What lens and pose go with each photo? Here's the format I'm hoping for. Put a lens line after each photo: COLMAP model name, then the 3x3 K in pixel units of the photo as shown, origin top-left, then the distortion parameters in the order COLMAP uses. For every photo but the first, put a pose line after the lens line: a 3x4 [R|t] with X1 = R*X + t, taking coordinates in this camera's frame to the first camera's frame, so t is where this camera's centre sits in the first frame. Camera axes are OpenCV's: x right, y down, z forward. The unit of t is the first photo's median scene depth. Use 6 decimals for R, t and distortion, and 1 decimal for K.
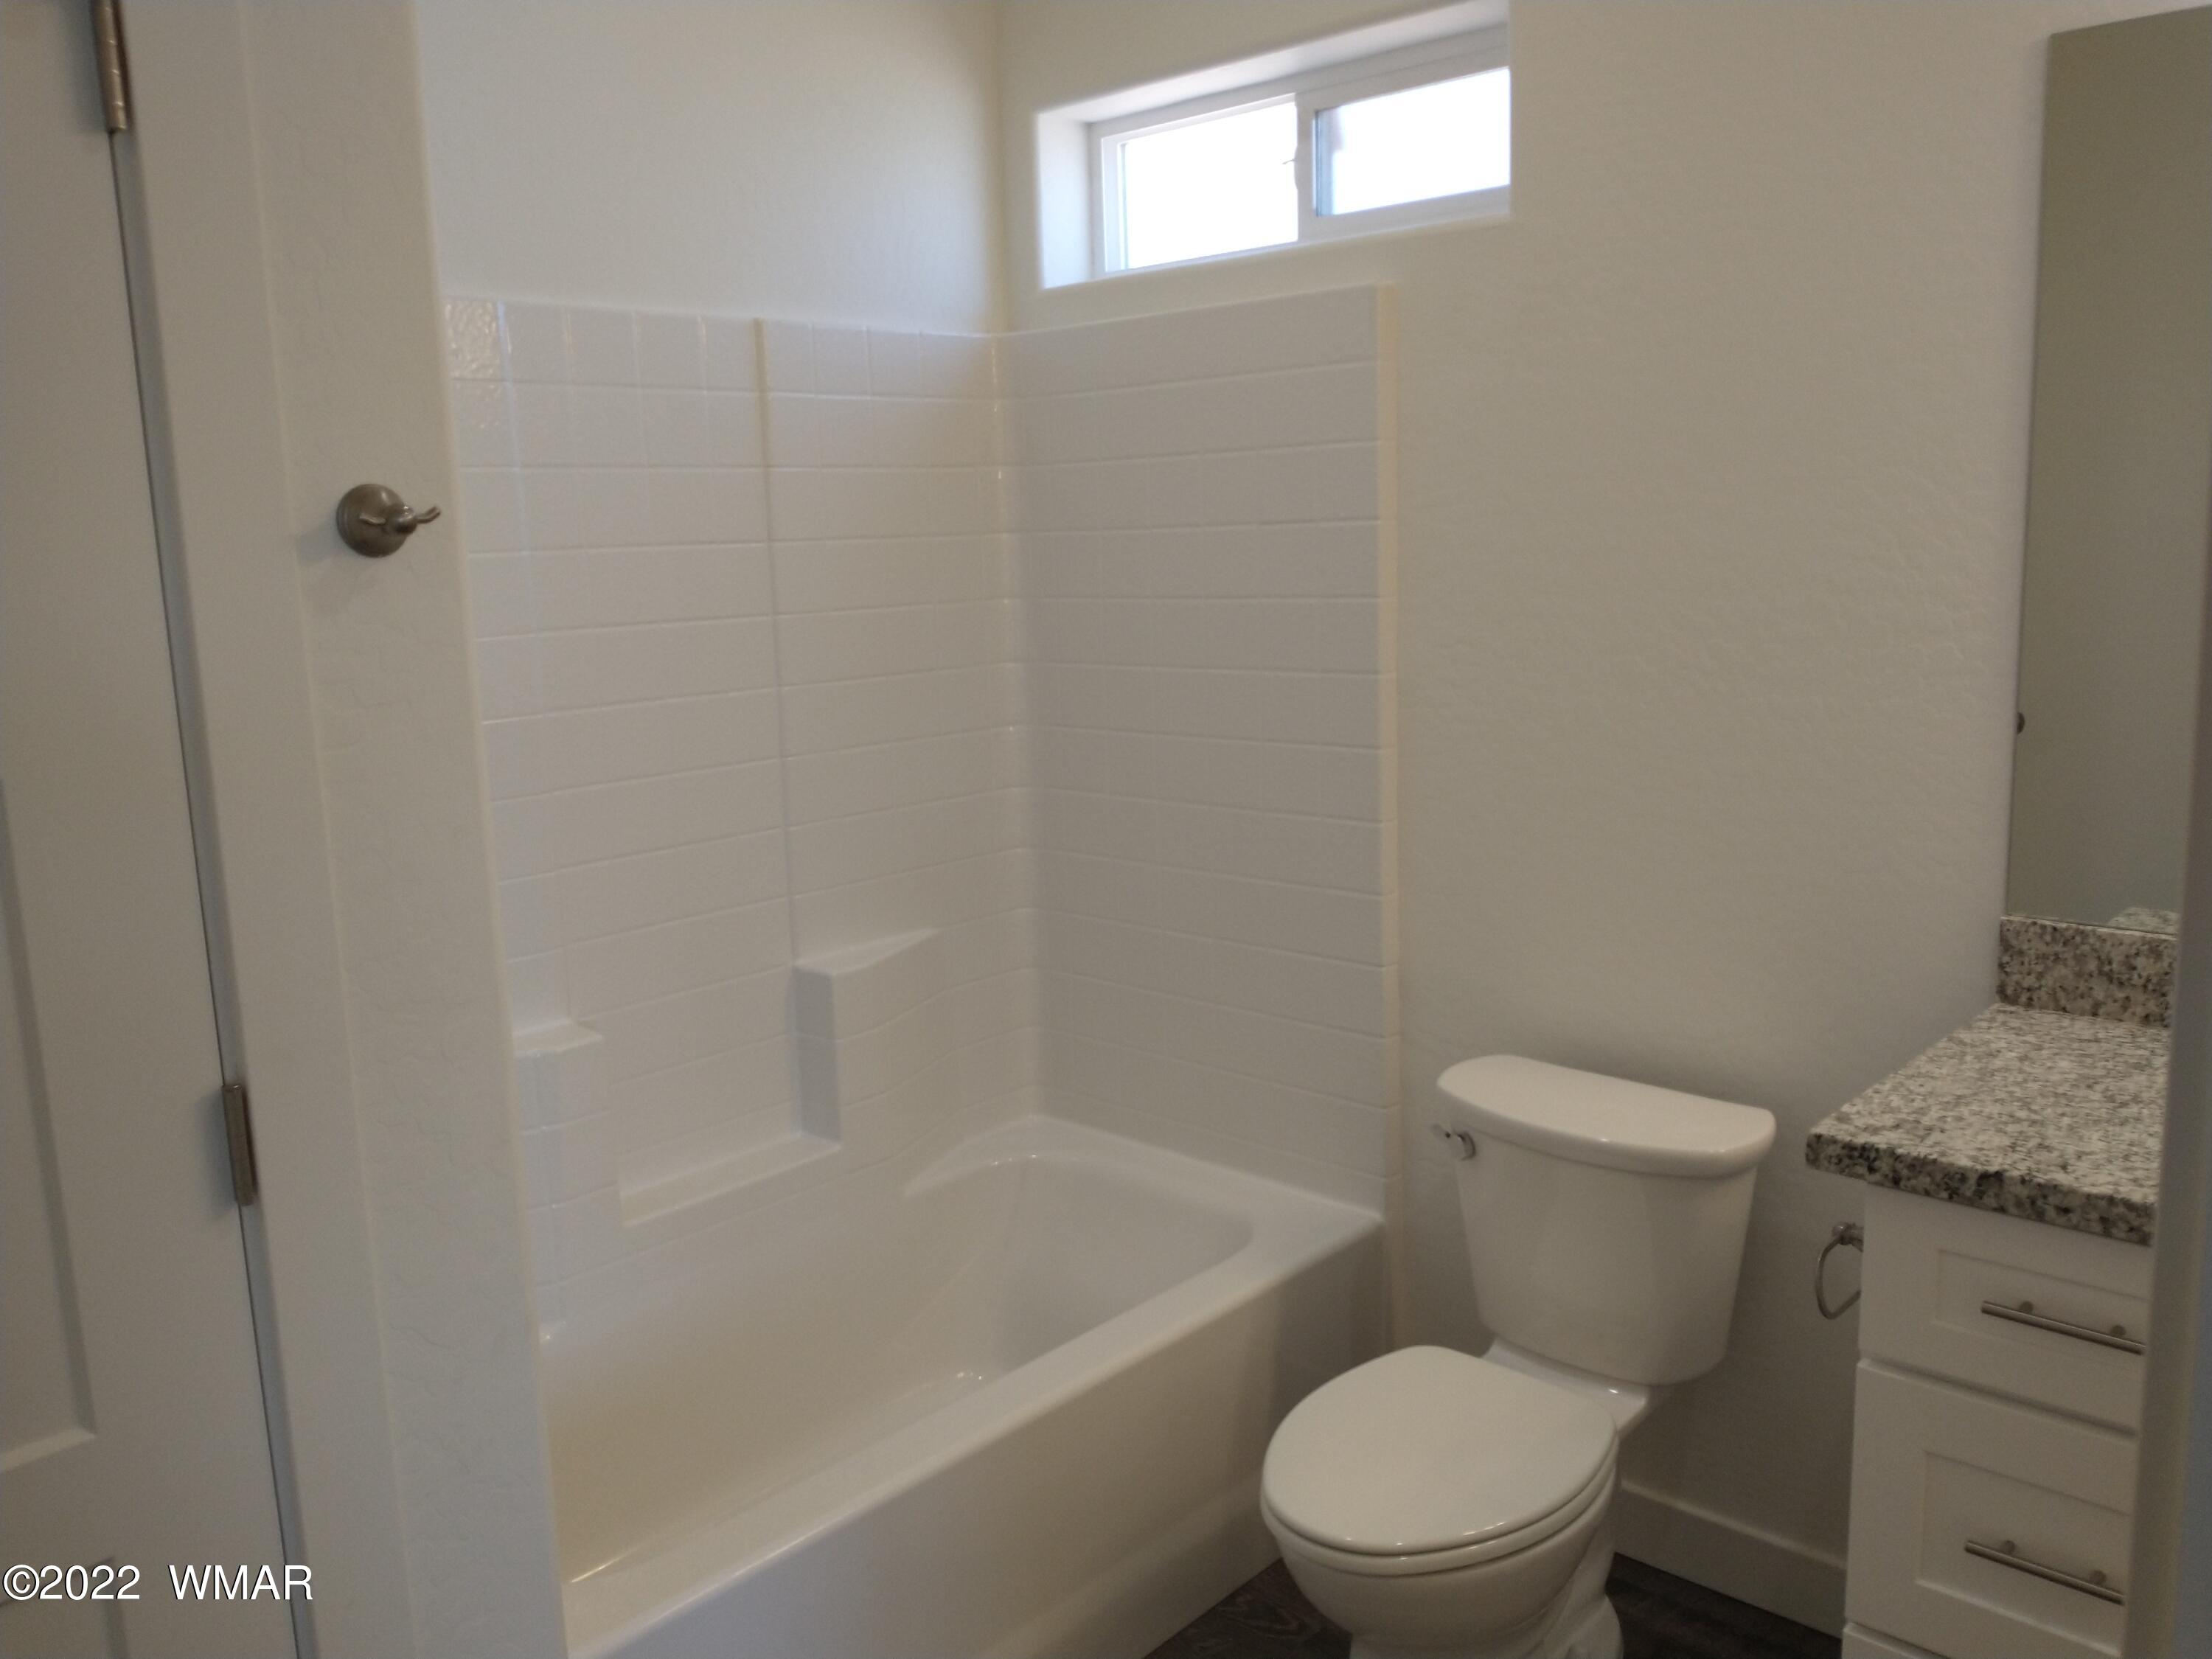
lens RADIAL K [[1775.0, 0, 1033.7], [0, 1775.0, 834.2], [0, 0, 1]] dist [0.012125, -0.051041]
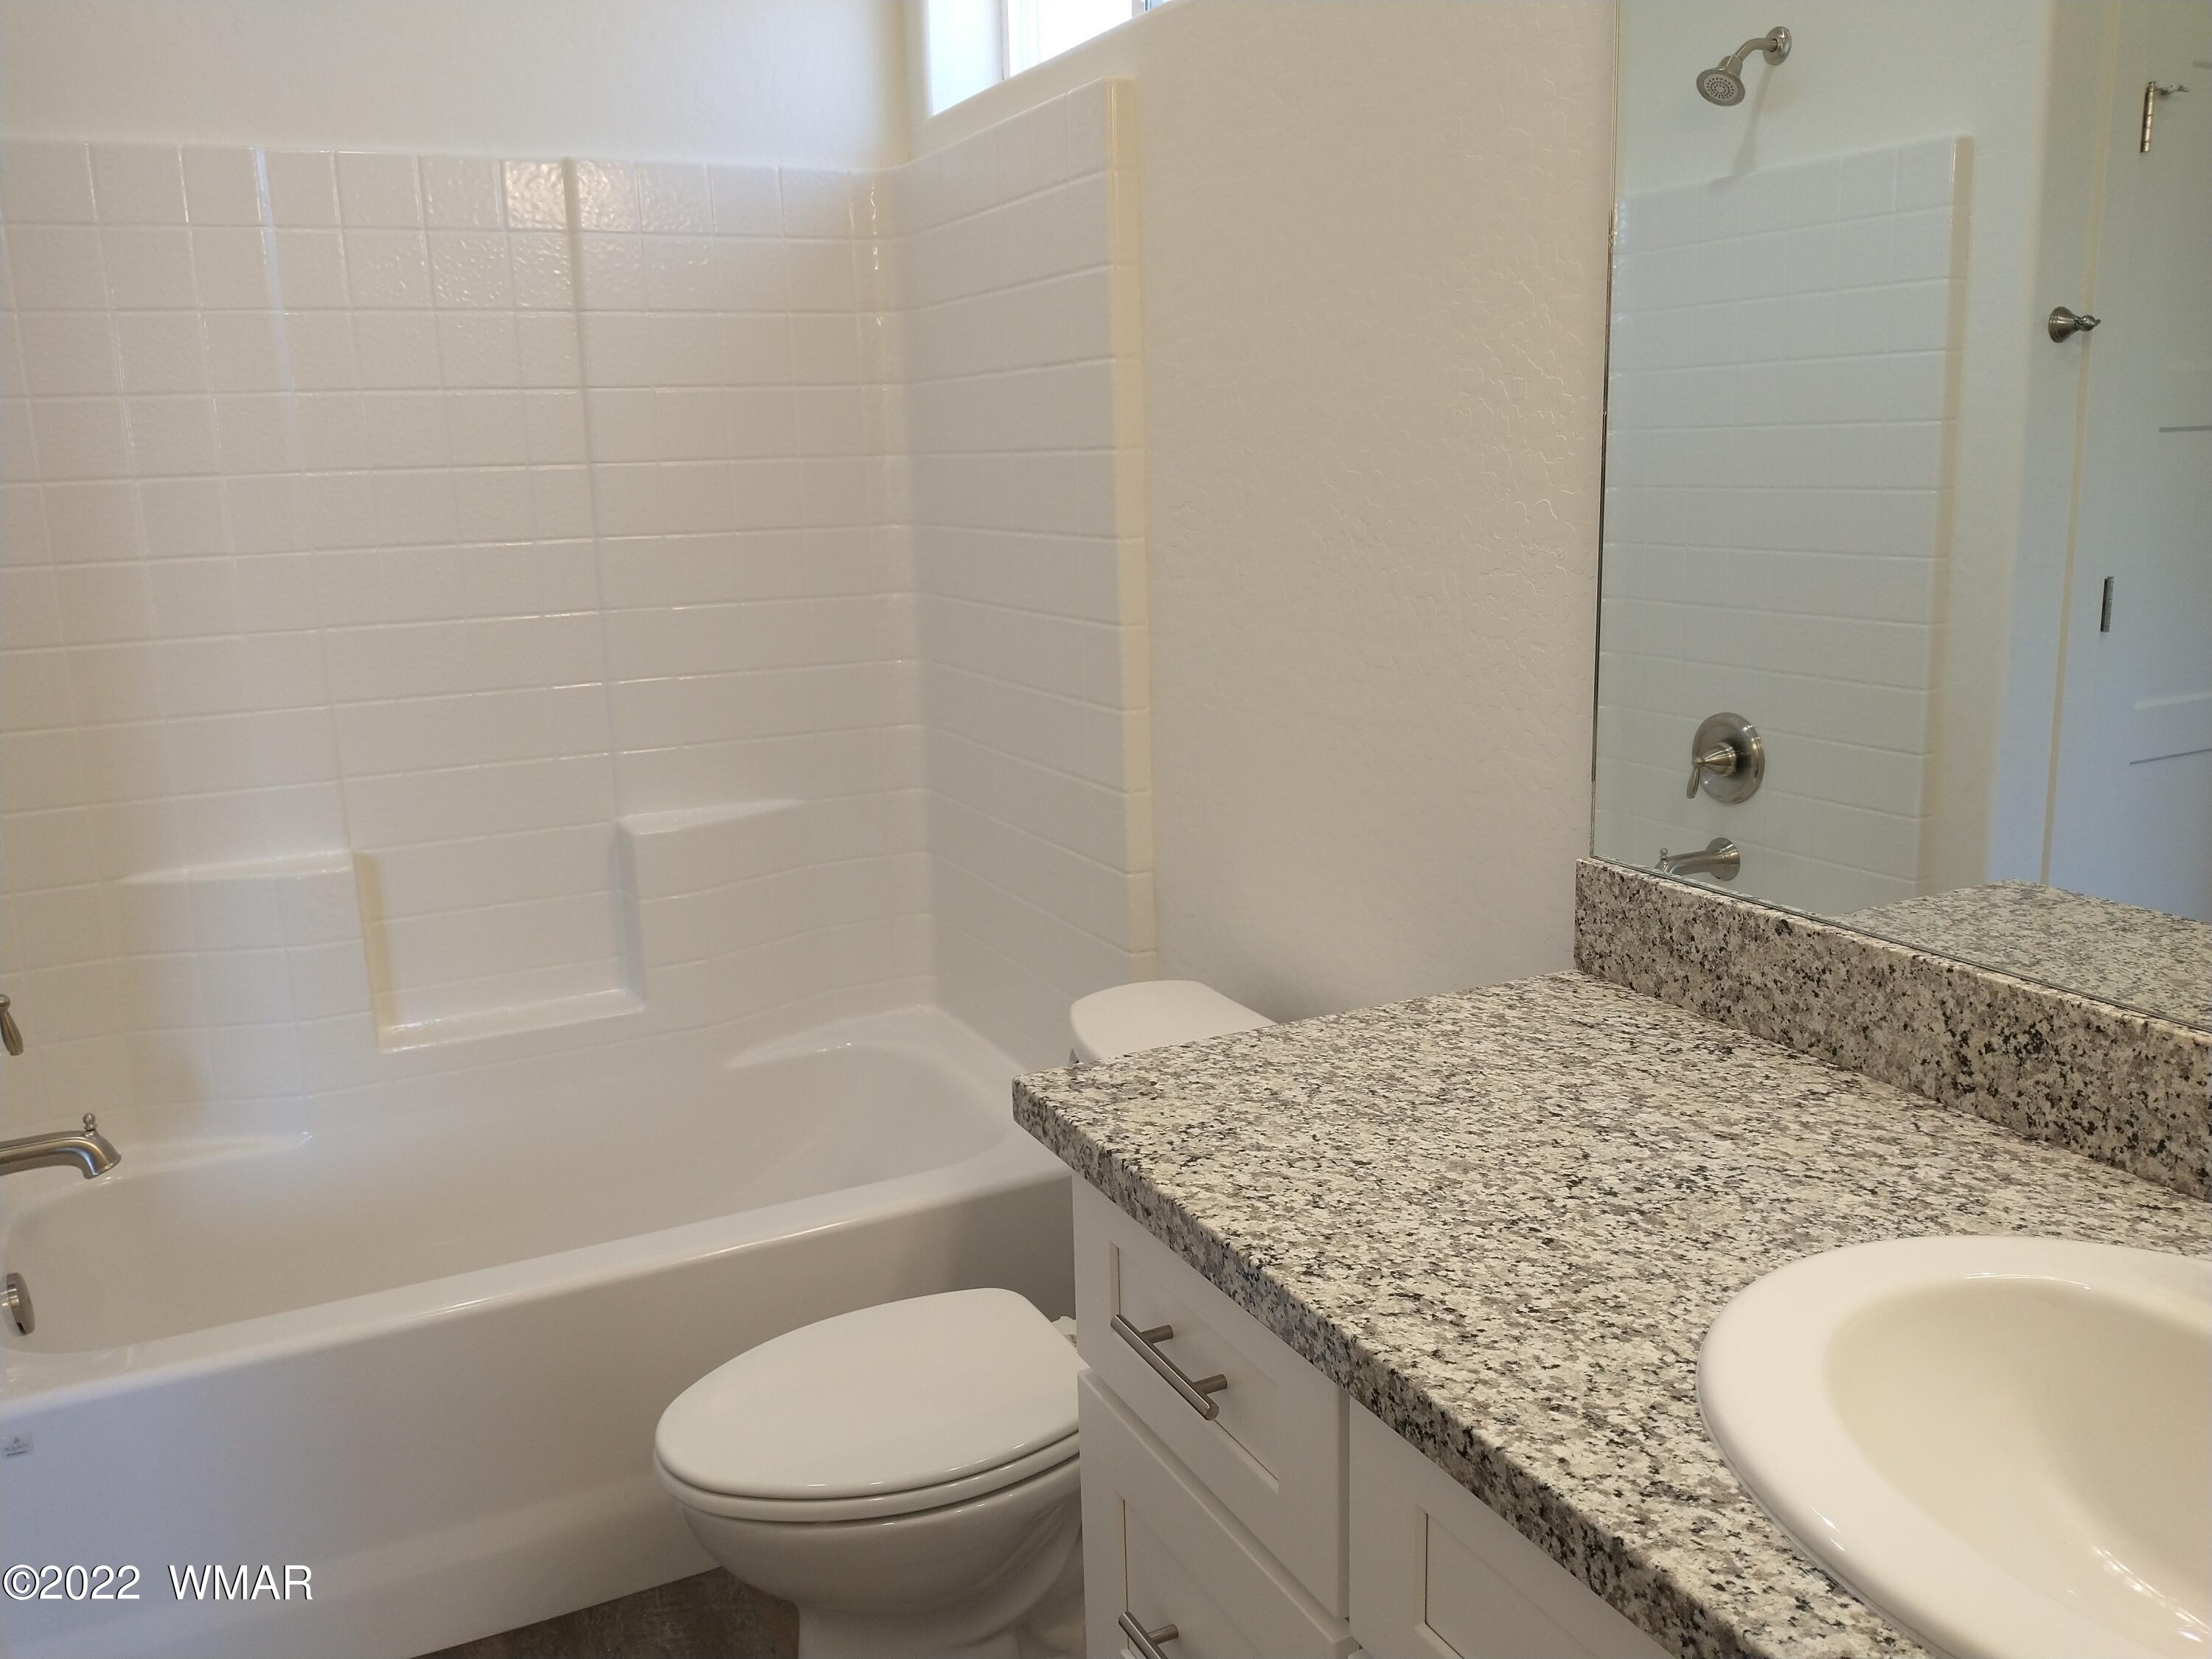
lens RADIAL K [[1775.0, 0, 1052.9], [0, 1775.0, 843.5], [0, 0, 1]] dist [0.012125, -0.051041]
pose [[0.937733, 0.085407, -0.336694, 0.611600], [-0.066419, 0.995503, 0.067538, 0.003604], [0.340948, -0.040970, 0.939189, 0.208785]]
